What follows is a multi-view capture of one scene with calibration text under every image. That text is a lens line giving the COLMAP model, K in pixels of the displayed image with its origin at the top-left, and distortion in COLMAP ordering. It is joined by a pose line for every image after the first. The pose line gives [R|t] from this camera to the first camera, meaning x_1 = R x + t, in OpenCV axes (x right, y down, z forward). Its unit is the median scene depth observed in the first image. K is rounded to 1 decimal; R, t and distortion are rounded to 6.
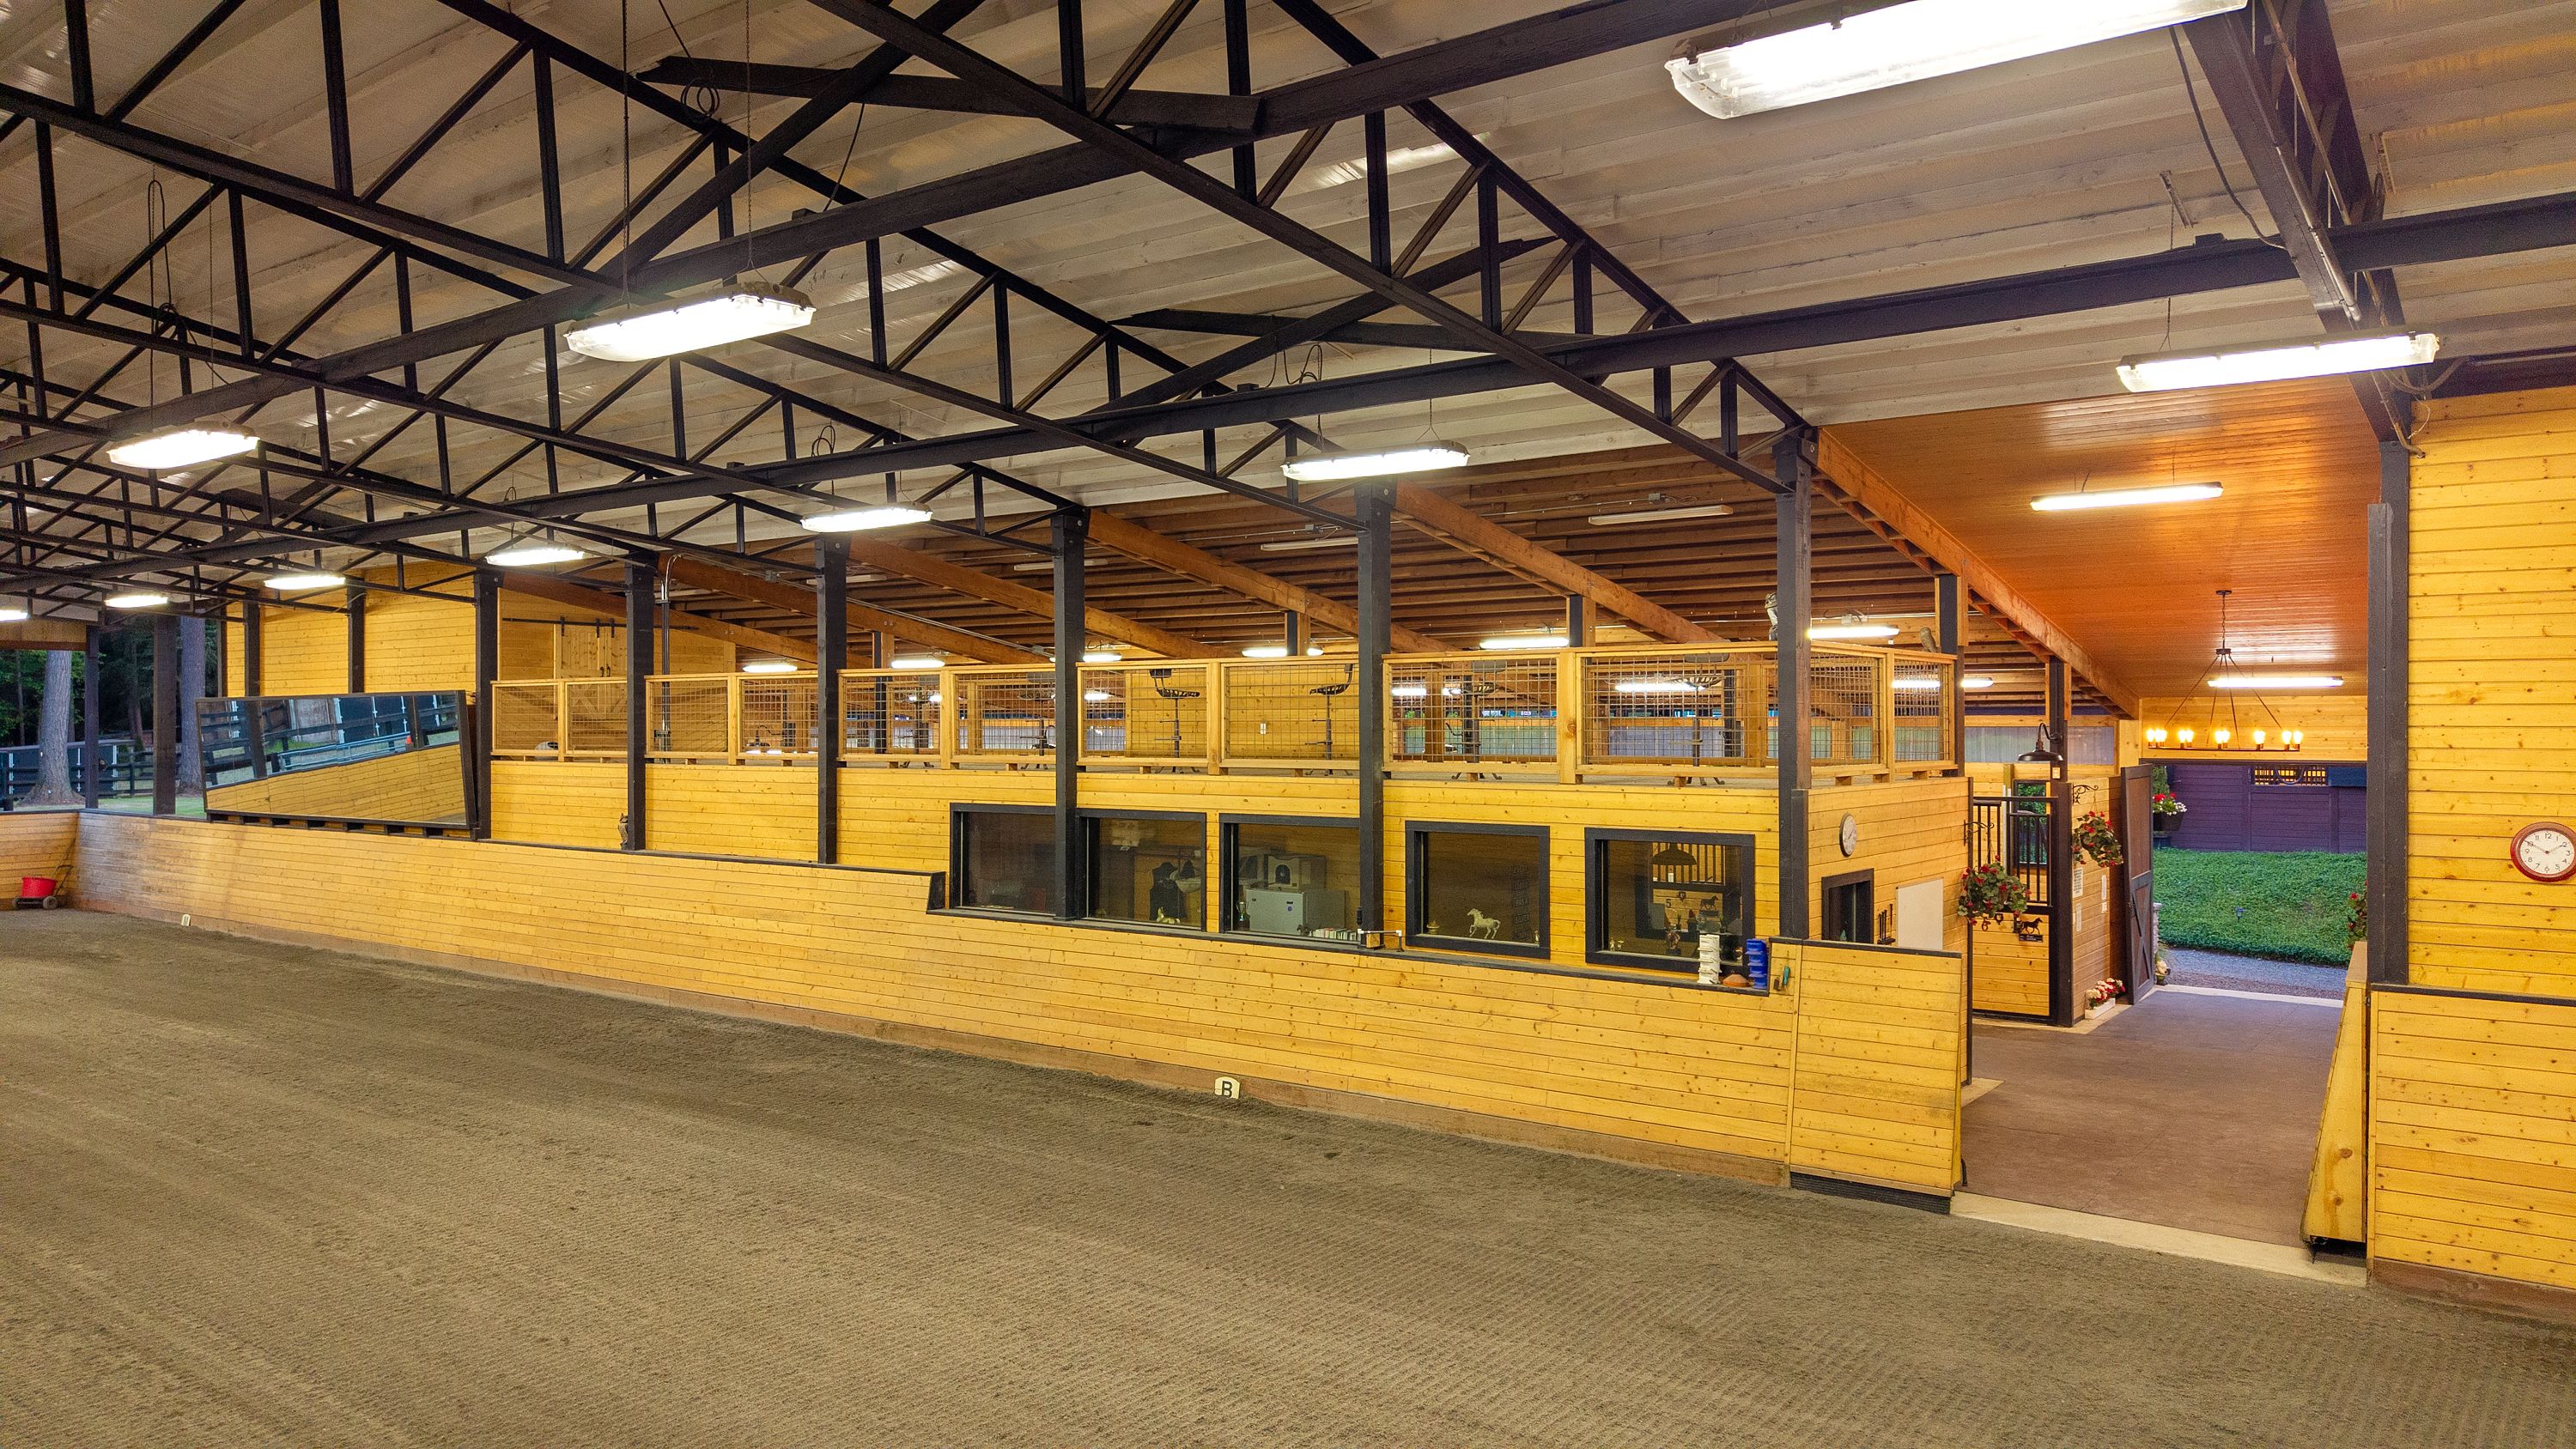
lens RADIAL K [[1638.4, 0, 1280.7], [0, 1638.4, 673.3], [0, 0, 1]] dist [0.049180, -0.051494]
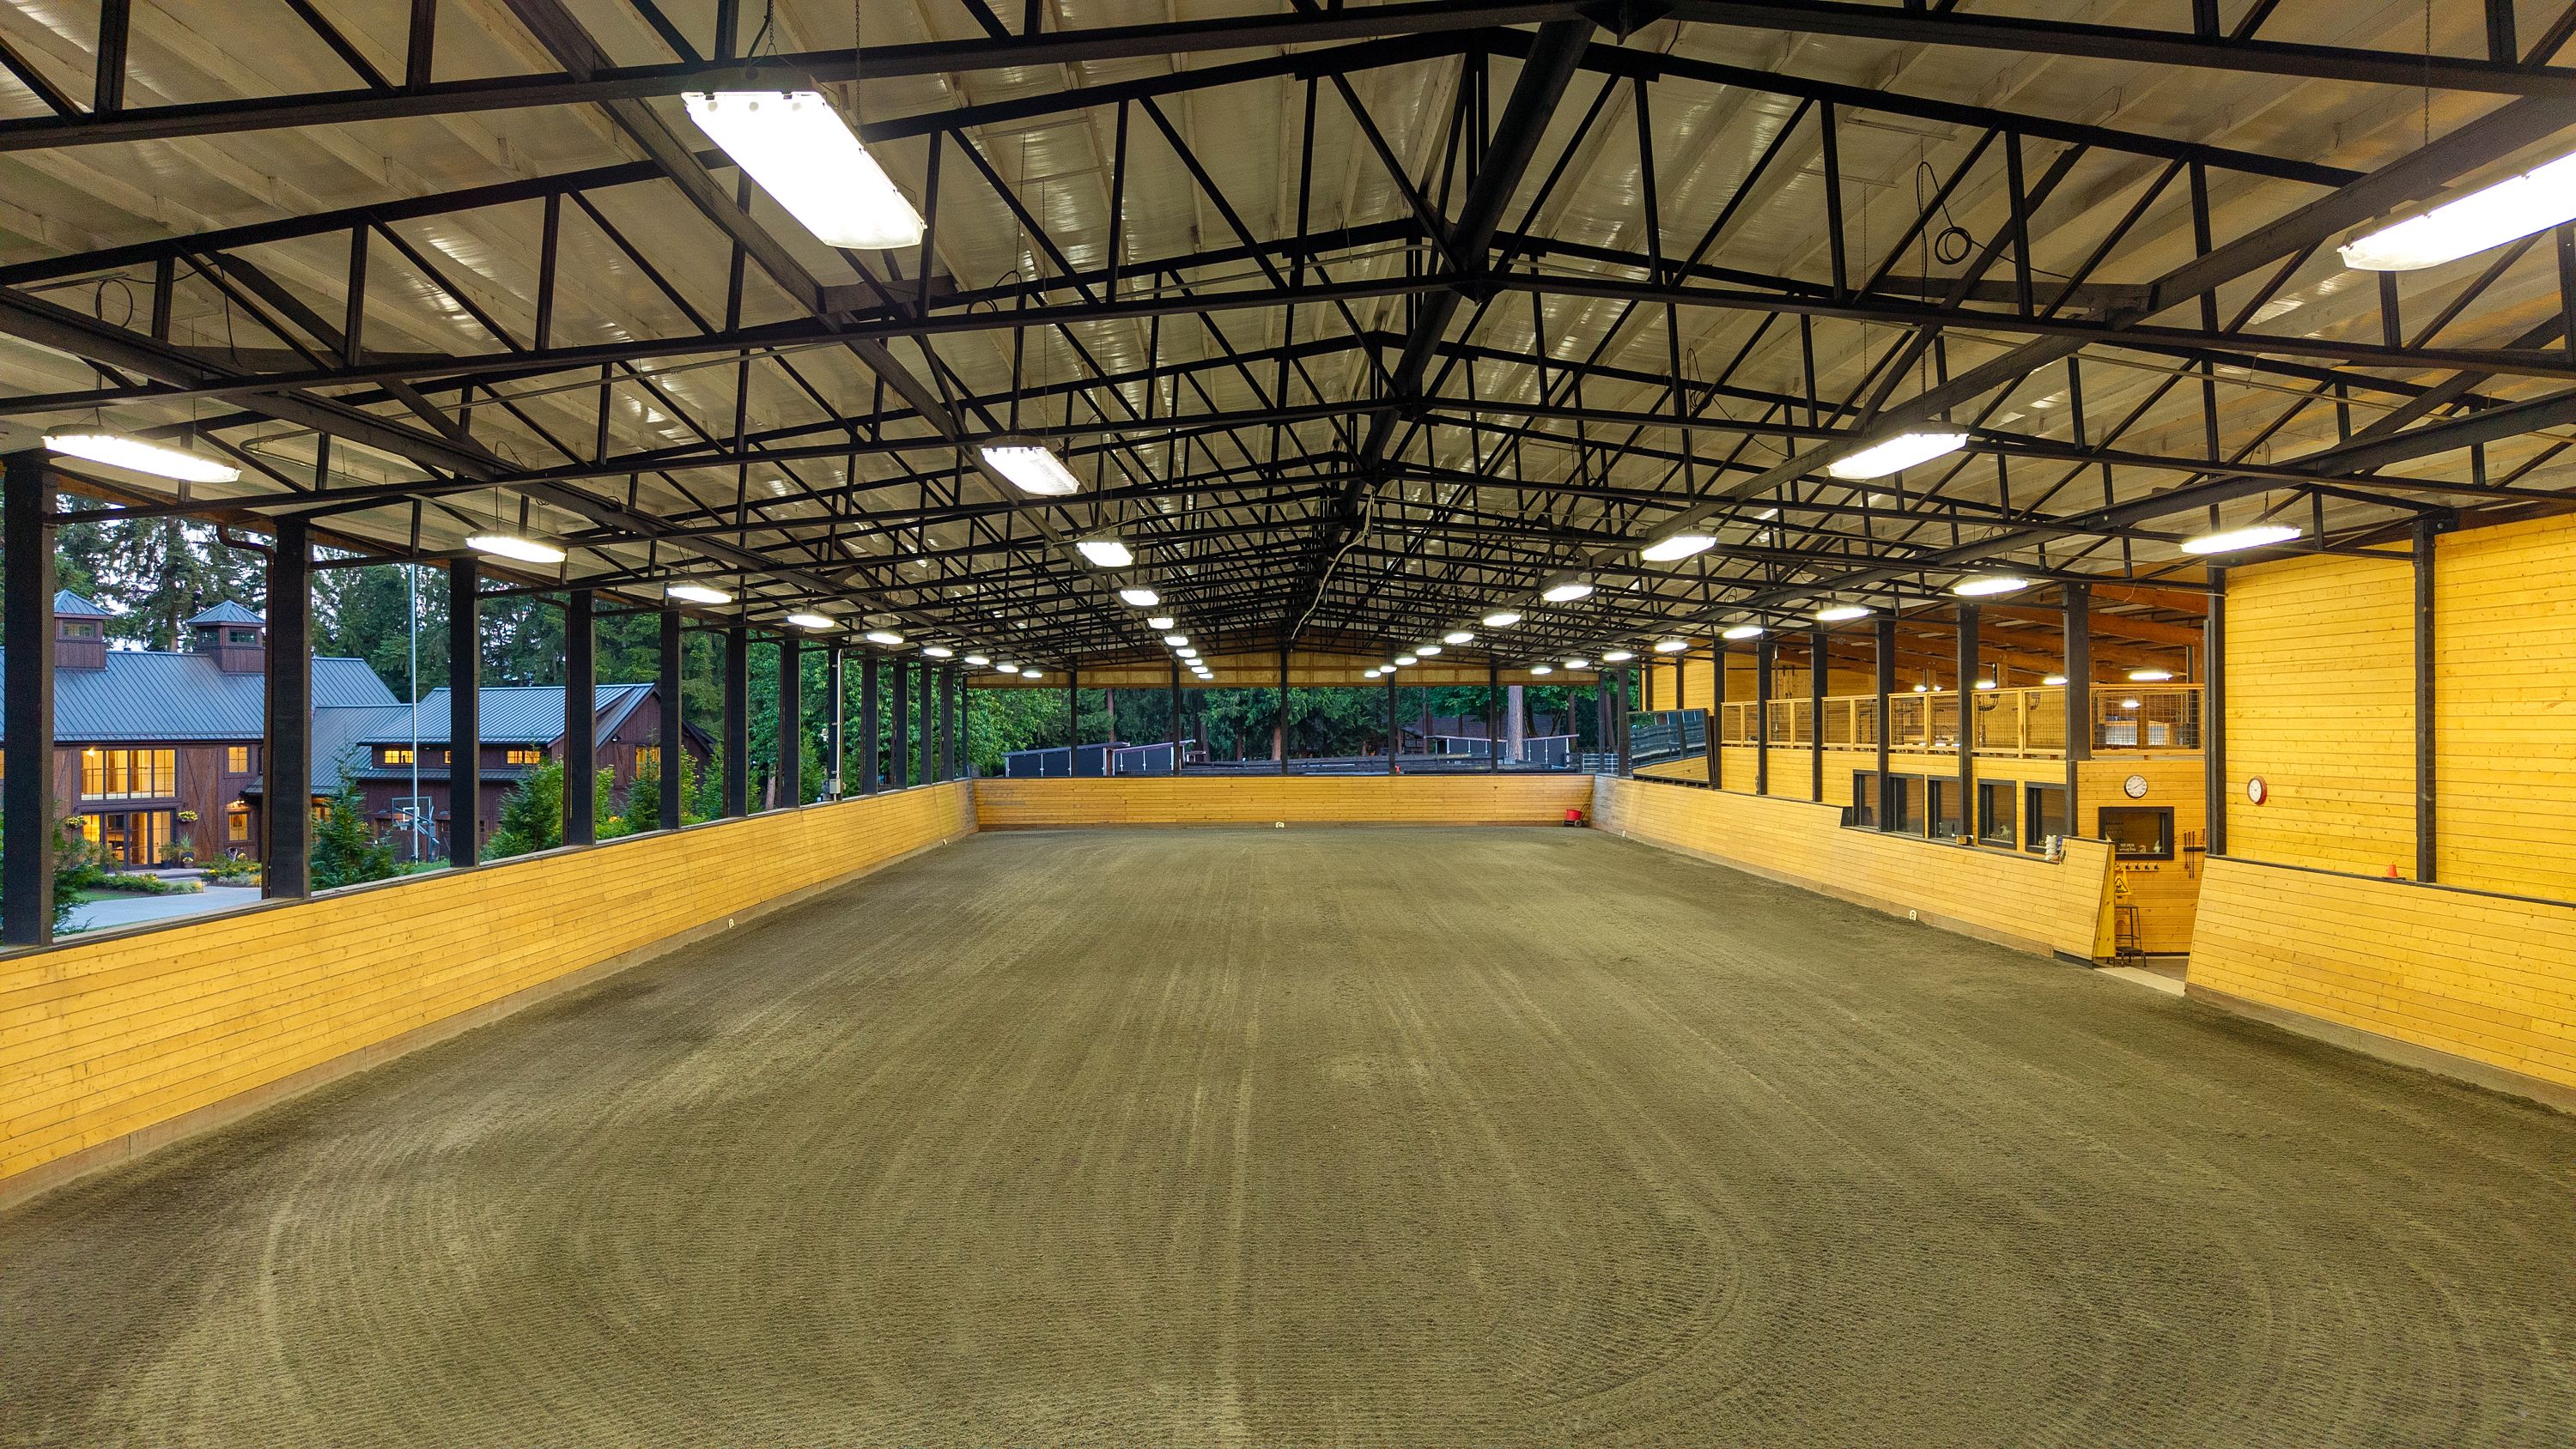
lens RADIAL K [[1638.4, 0, 1280.7], [0, 1638.4, 673.3], [0, 0, 1]] dist [0.049180, -0.051494]
pose [[0.607586, -0.024743, -0.793869, 0.821808], [0.023252, 0.999640, -0.013360, -0.018001], [0.793914, -0.010341, 0.607942, -0.590714]]
